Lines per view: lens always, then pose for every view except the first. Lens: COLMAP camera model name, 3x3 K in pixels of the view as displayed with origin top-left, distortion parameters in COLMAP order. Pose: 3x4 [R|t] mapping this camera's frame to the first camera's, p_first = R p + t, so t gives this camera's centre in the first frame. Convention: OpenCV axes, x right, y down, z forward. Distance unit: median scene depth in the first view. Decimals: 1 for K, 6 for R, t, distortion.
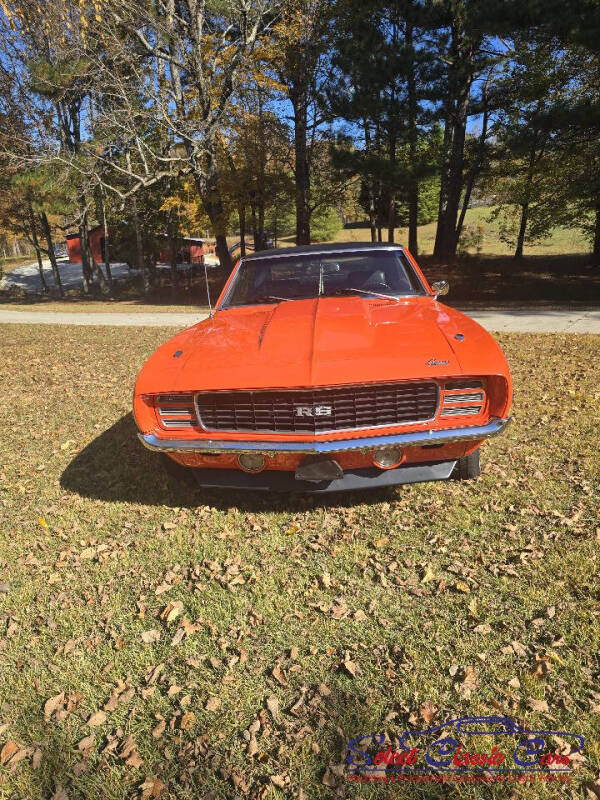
lens RADIAL K [[539.5, 0, 298.5], [0, 539.5, 400.4], [0, 0, 1]] dist [0.067229, -0.053719]
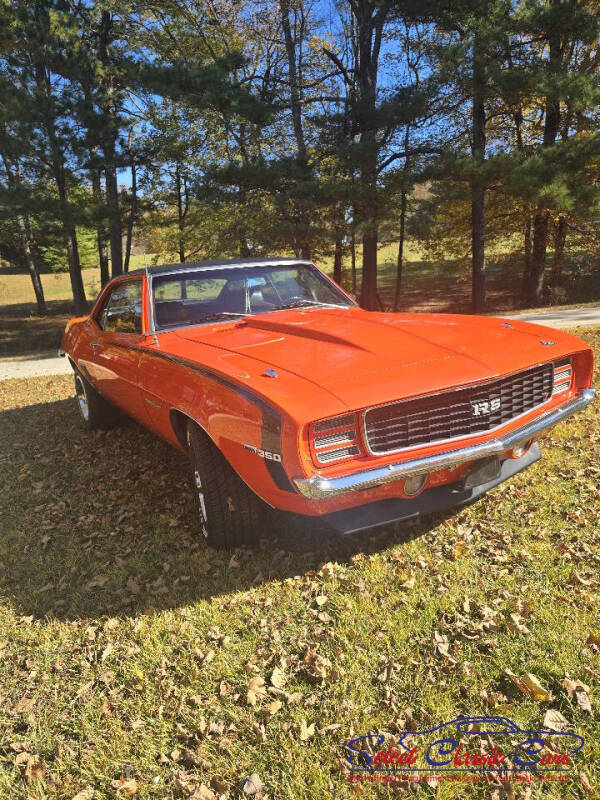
lens RADIAL K [[546.3, 0, 297.5], [0, 546.3, 385.2], [0, 0, 1]] dist [0.049513, -0.048742]
pose [[0.813460, -0.122363, 0.568603, -0.120671], [0.185124, 0.981248, -0.053680, -0.004001], [-0.551372, 0.148929, 0.820859, 0.066394]]
